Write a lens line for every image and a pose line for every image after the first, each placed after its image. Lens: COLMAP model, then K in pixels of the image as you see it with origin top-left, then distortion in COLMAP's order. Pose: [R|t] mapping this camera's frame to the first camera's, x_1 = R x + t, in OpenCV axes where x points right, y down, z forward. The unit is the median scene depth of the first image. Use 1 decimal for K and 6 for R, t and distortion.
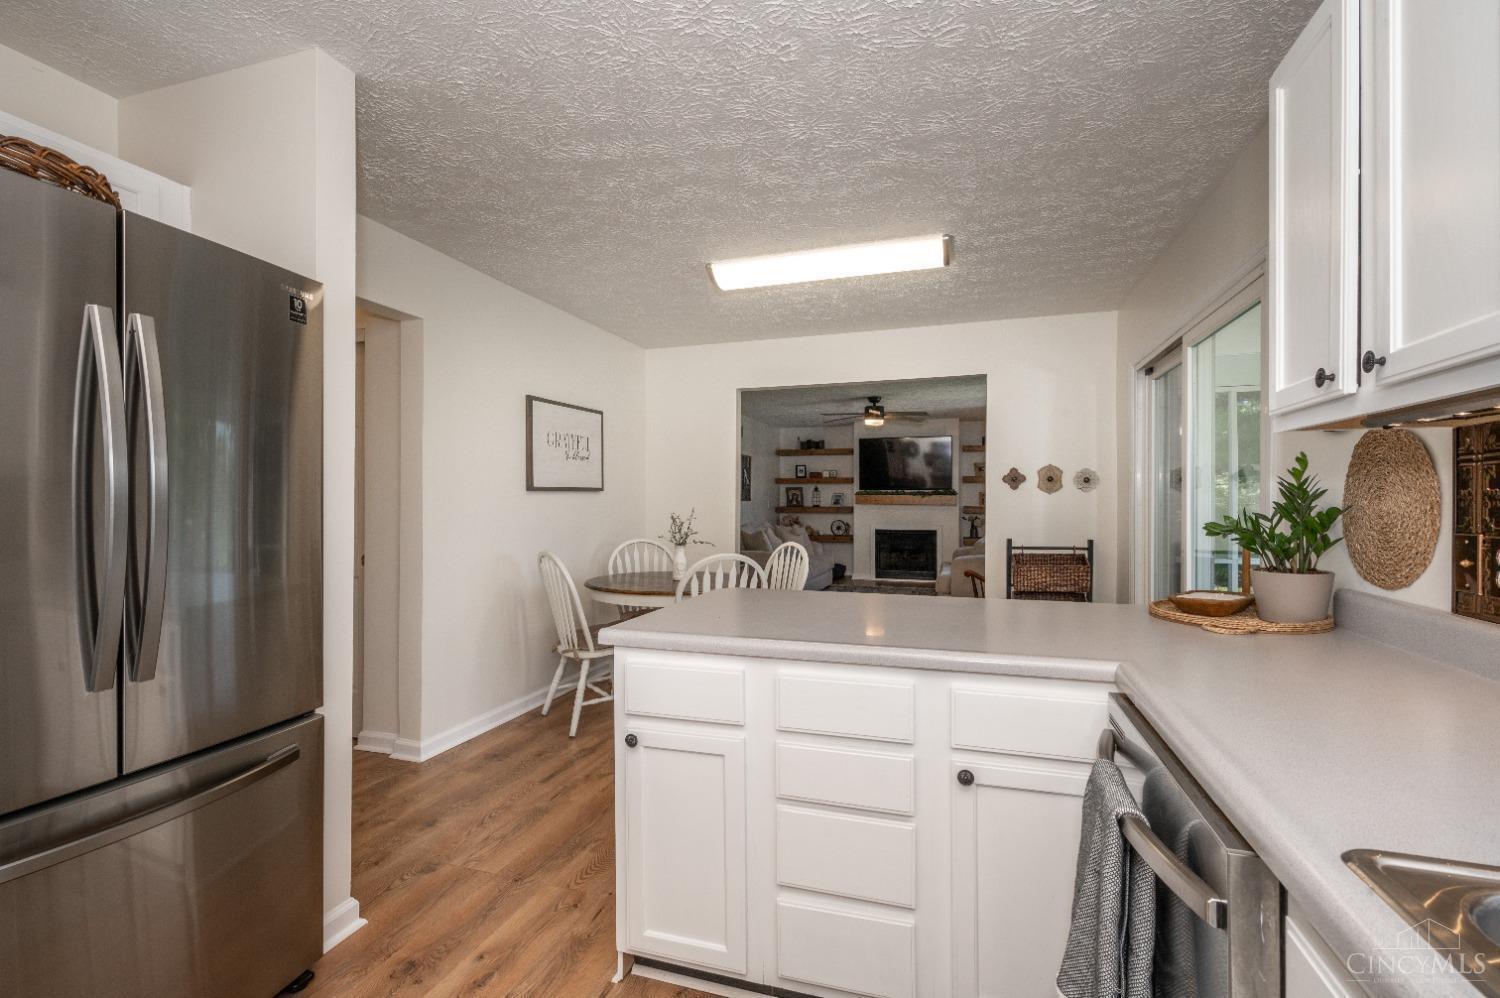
lens RADIAL K [[669.1, 0, 752.0], [0, 669.1, 500.7], [0, 0, 1]] dist [-0.000761, 0.000117]
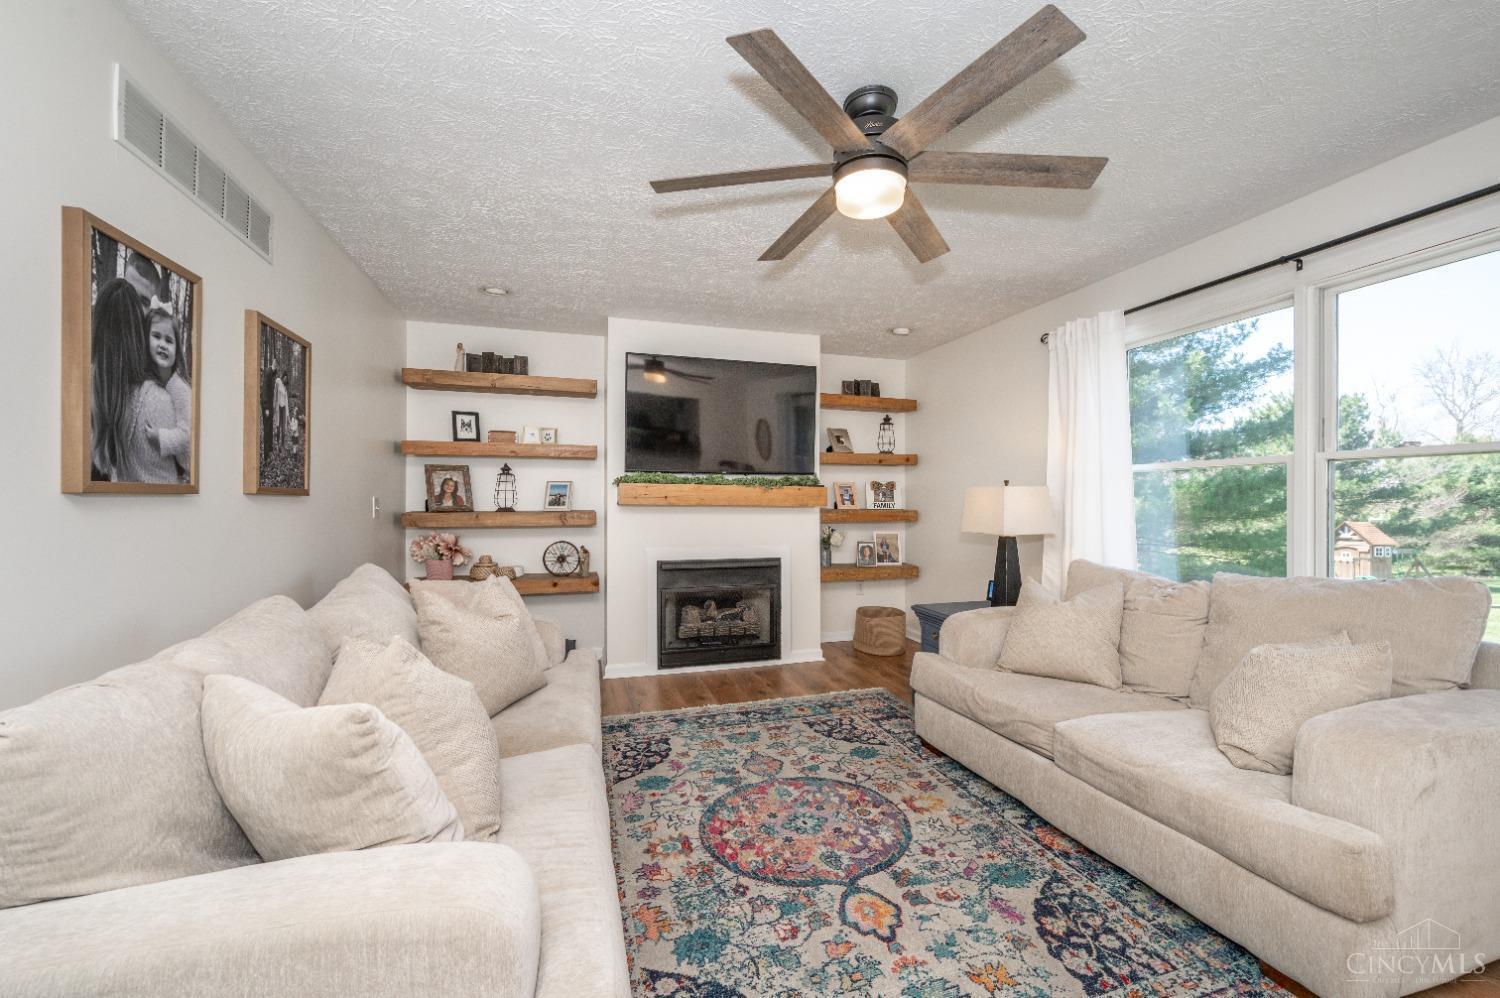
lens RADIAL K [[602.1, 0, 753.1], [0, 602.1, 499.2], [0, 0, 1]] dist [0.001096, 0.000018]
pose [[0.818756, 0.000589, 0.574142, 0.004721], [0.000332, 0.999999, -0.001500, 0.001378], [-0.574142, 0.001418, 0.818754, 0.603330]]
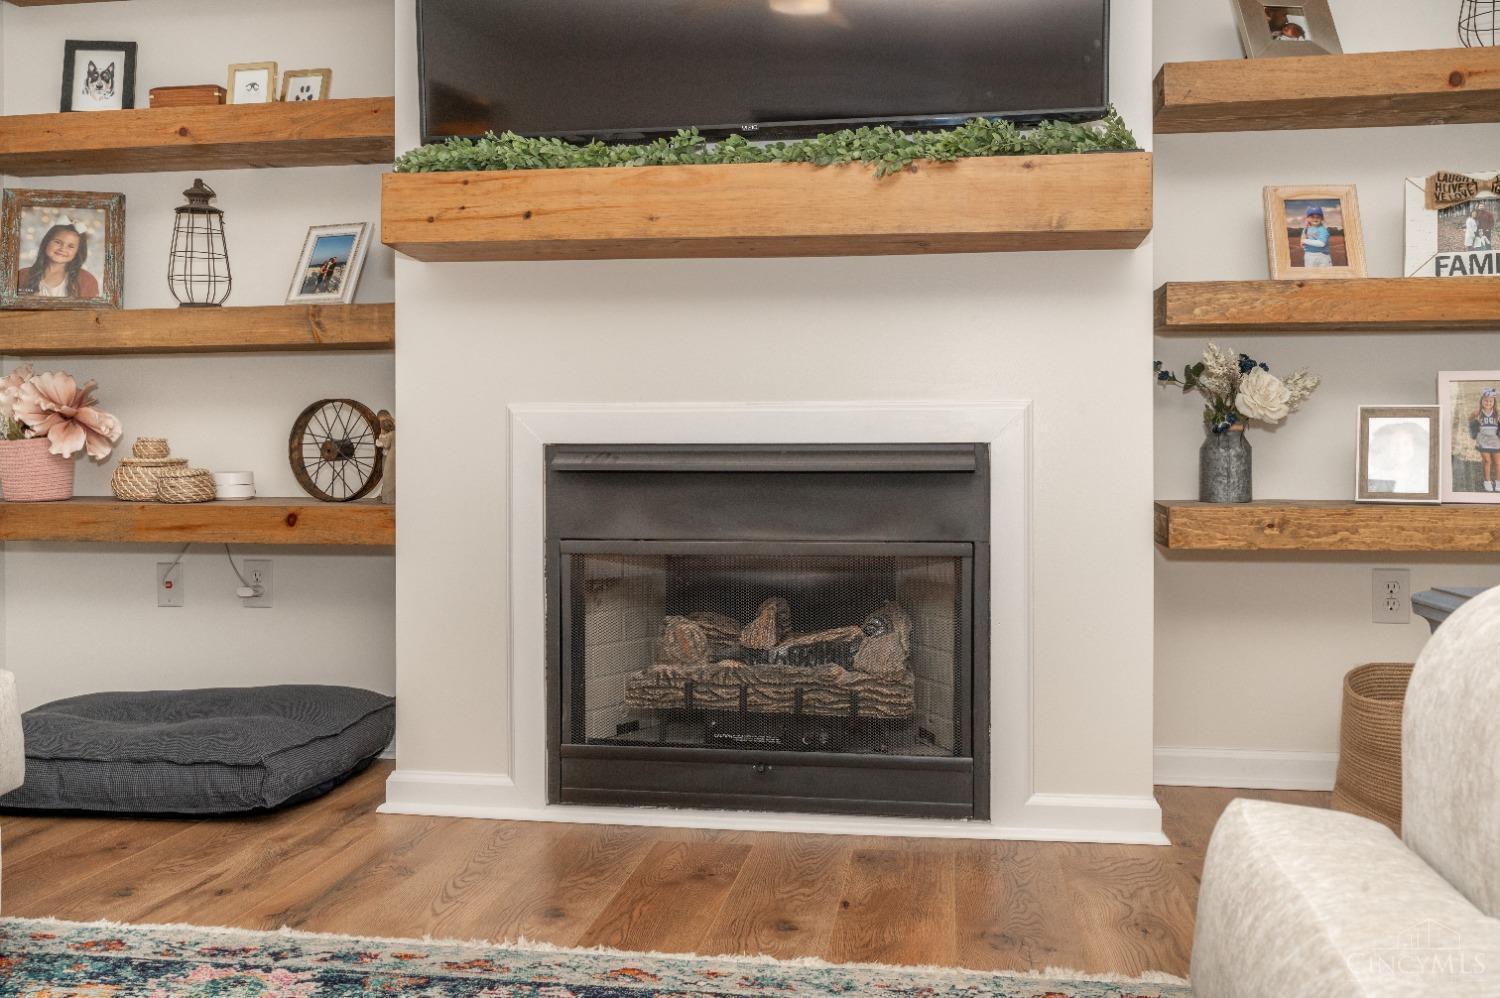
lens RADIAL K [[1294.6, 0, 750.9], [0, 1294.6, 497.1], [0, 0, 1]] dist [-0.002084, 0.004720]
pose [[0.988615, 0.000310, 0.150466, 0.177911], [-0.000439, 1.000000, 0.000825, 0.050367], [-0.150466, -0.000882, 0.988615, 0.701025]]
